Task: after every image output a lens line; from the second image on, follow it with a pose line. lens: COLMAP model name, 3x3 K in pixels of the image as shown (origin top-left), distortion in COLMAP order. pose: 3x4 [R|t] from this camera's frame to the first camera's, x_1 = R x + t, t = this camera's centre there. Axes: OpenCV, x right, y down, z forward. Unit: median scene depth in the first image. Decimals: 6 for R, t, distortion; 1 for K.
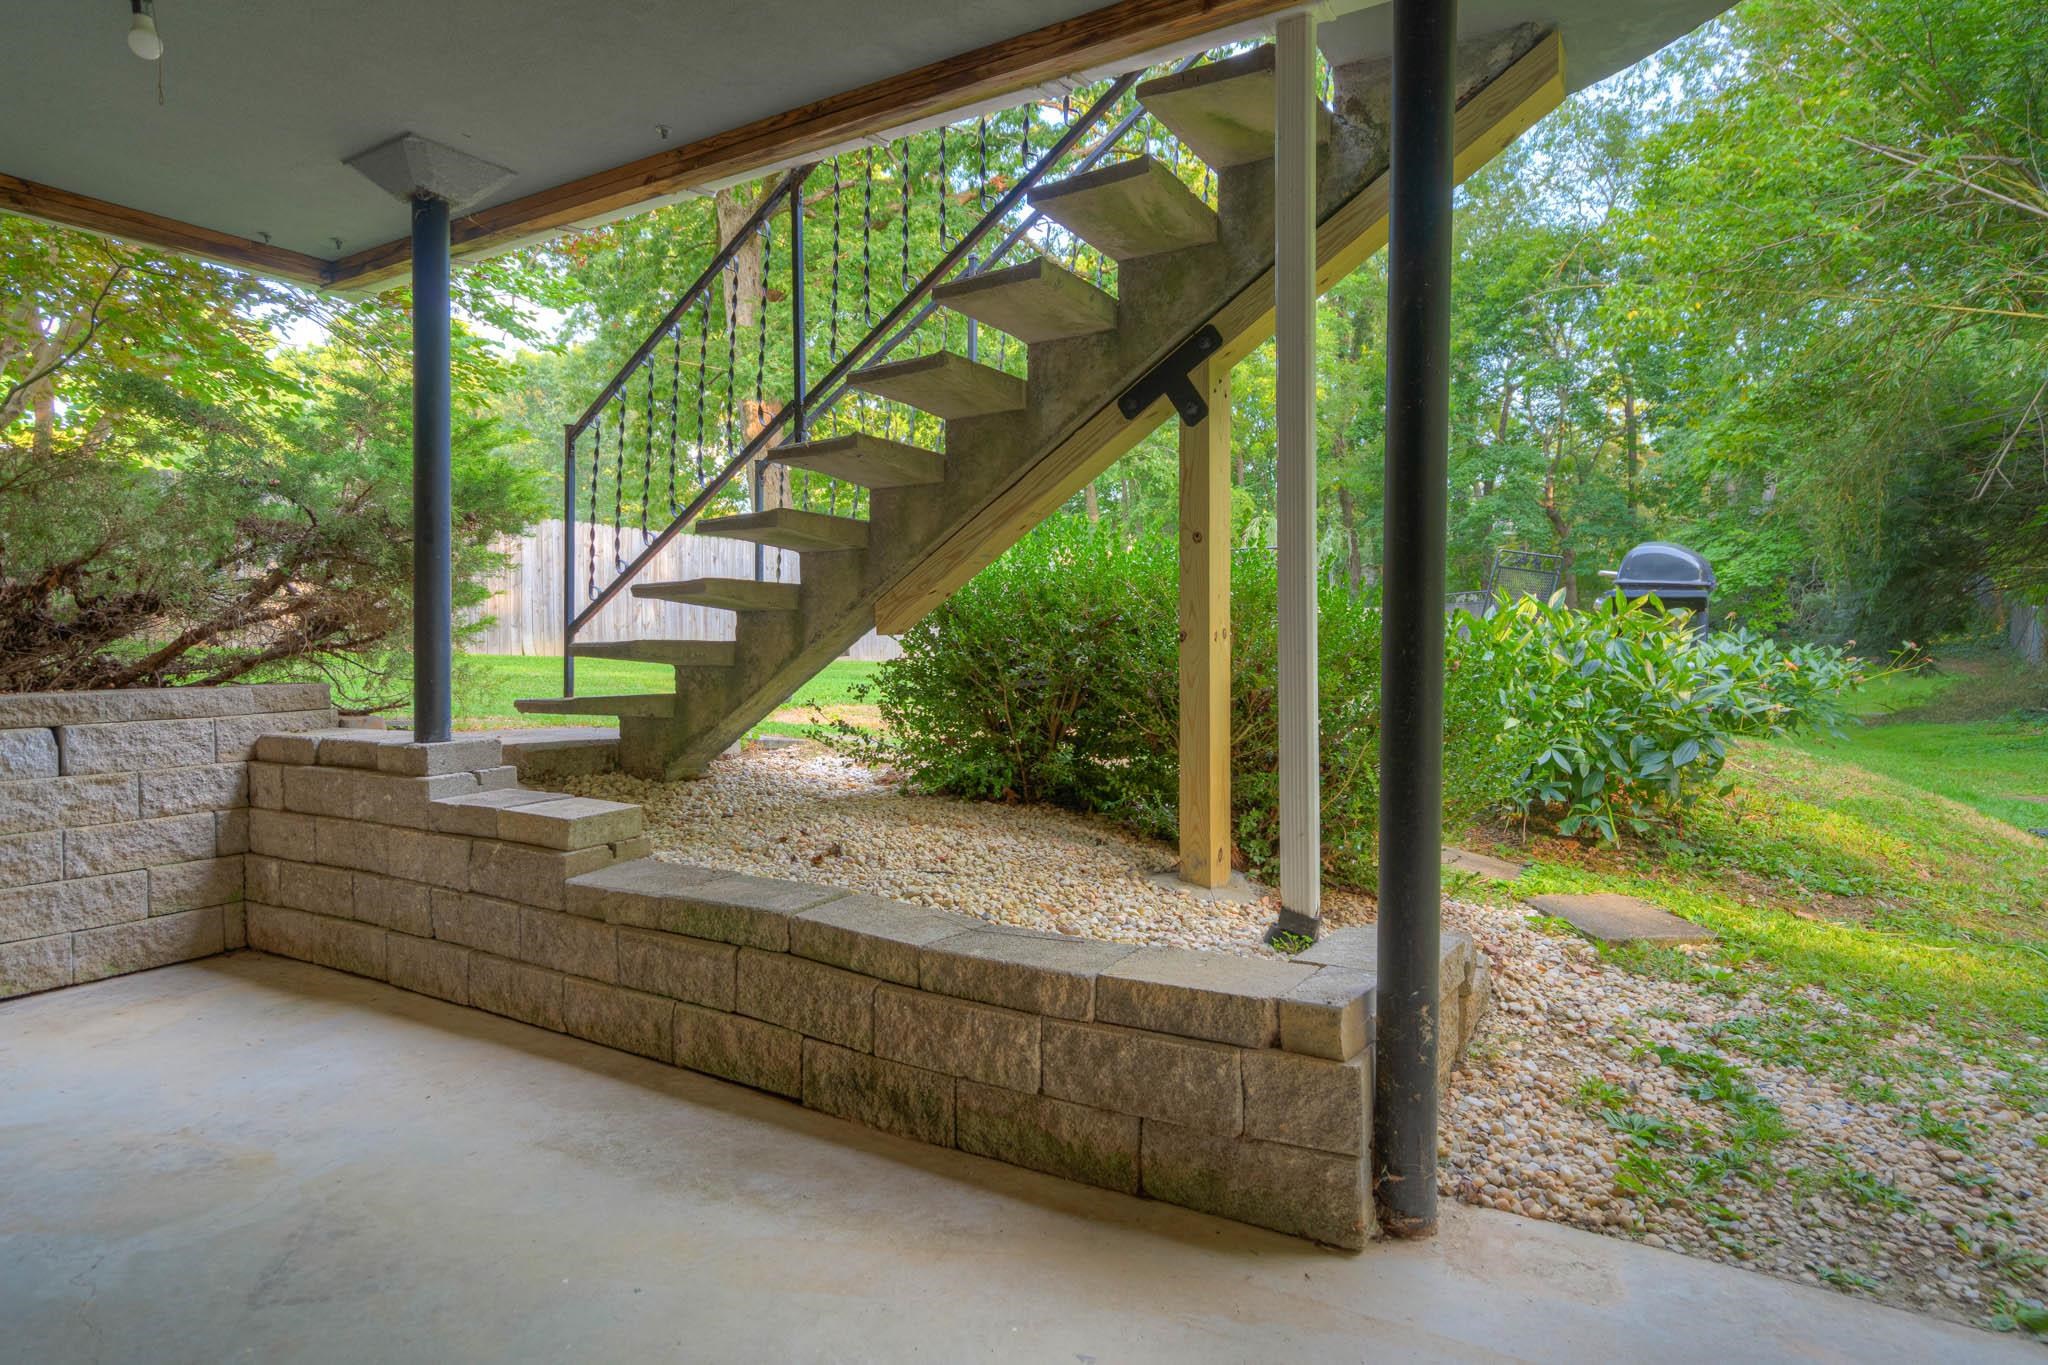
lens RADIAL K [[1157.9, 0, 1018.9], [0, 1157.9, 685.8], [0, 0, 1]] dist [-0.008706, -0.000763]
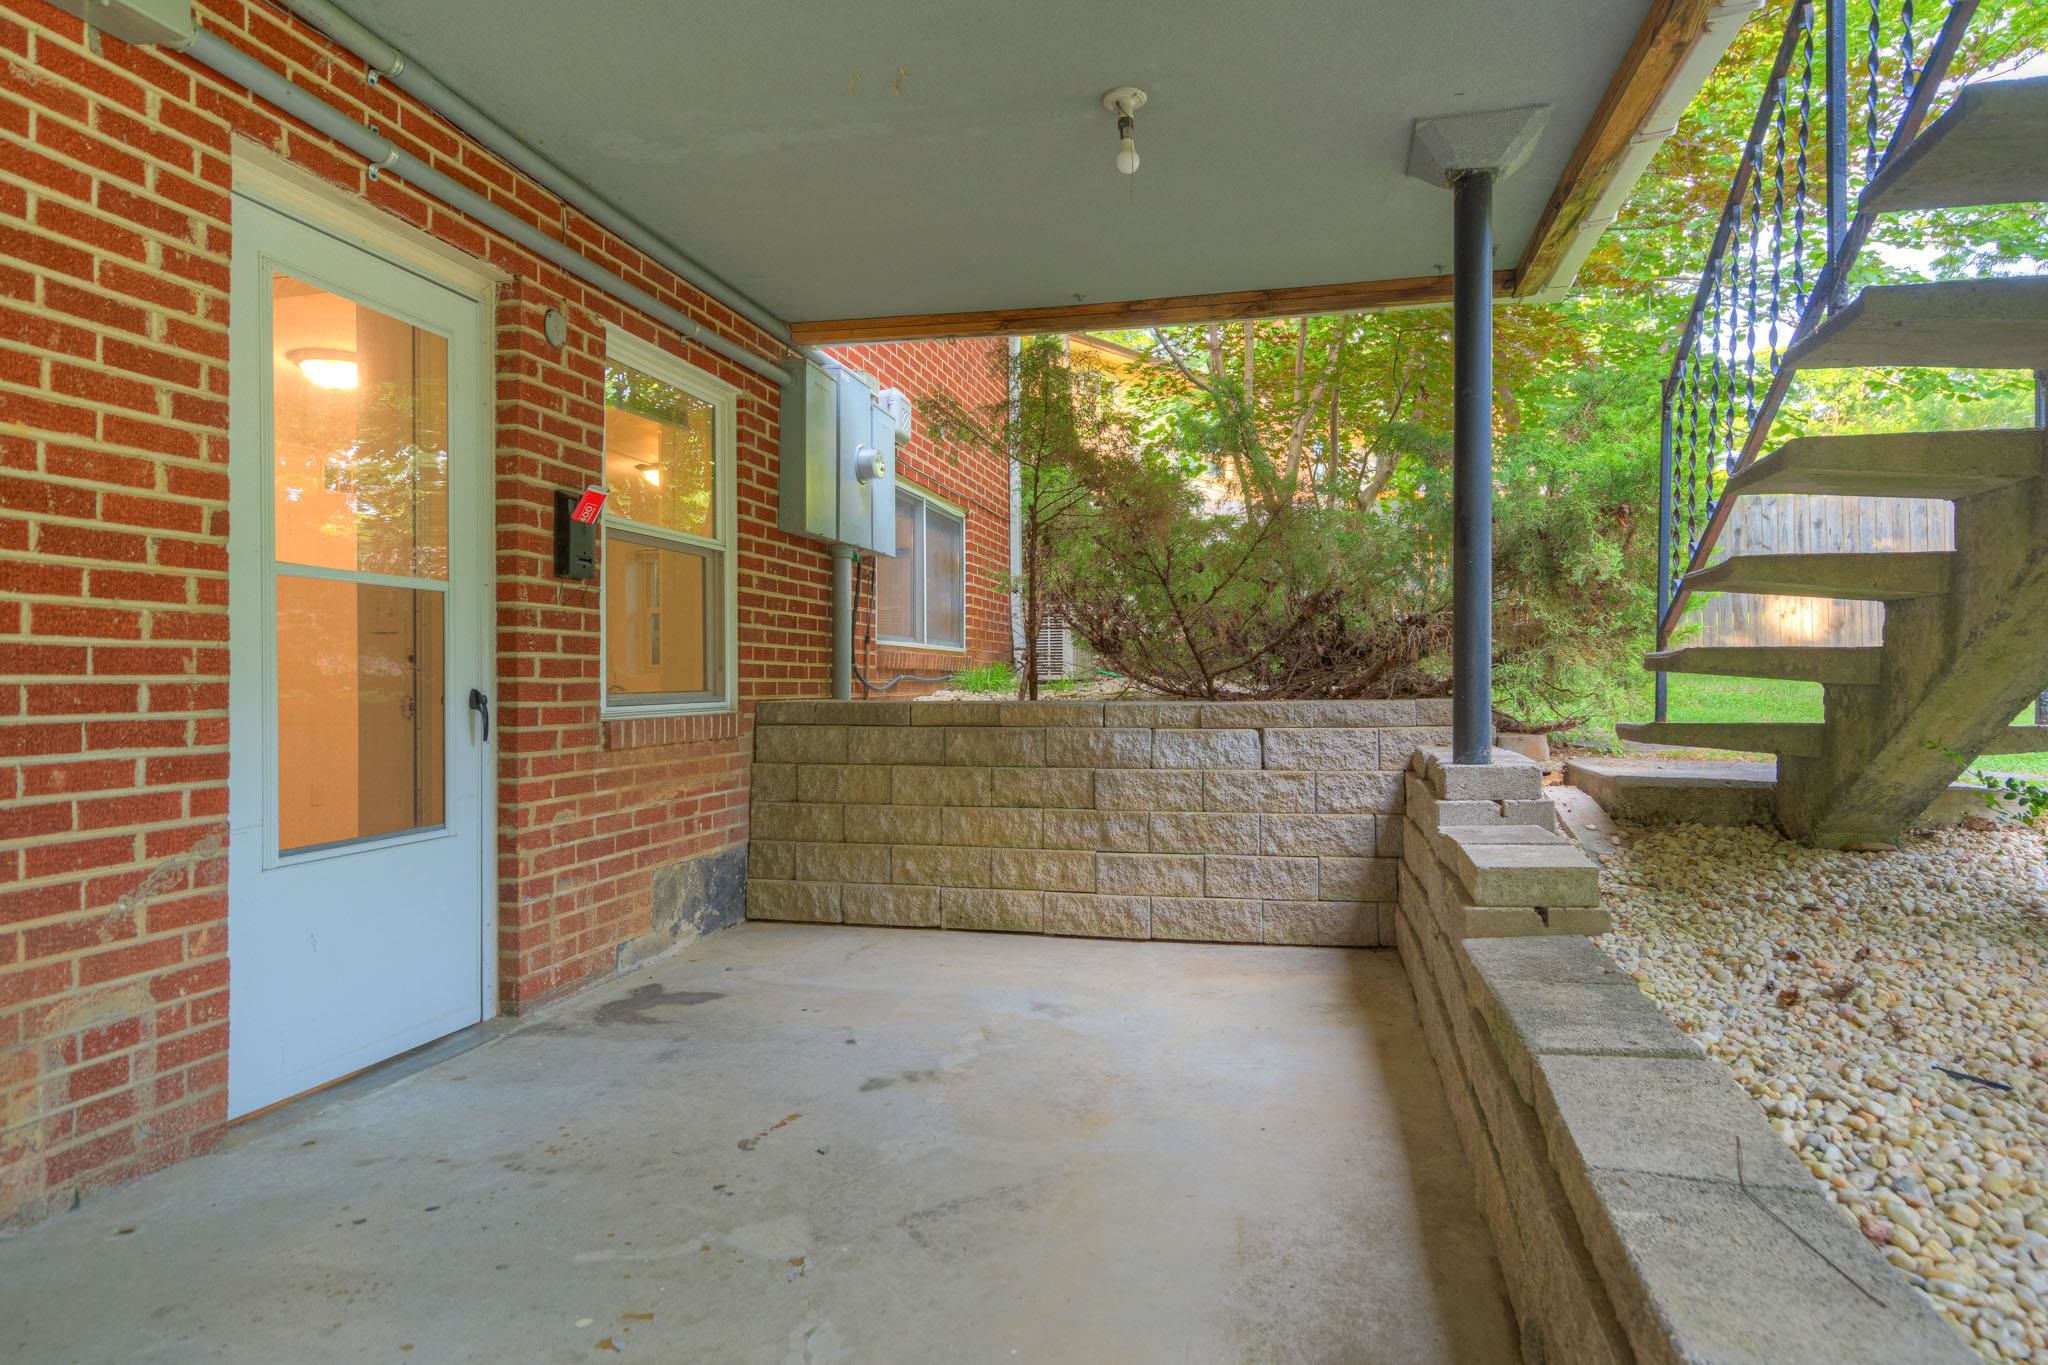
lens RADIAL K [[1157.9, 0, 1025.7], [0, 1157.9, 670.8], [0, 0, 1]] dist [-0.008706, -0.000763]
pose [[0.322259, -0.002668, -0.946648, 0.235231], [-0.026849, 0.999568, -0.011957, -0.004308], [0.946271, 0.029269, 0.322048, 0.351154]]
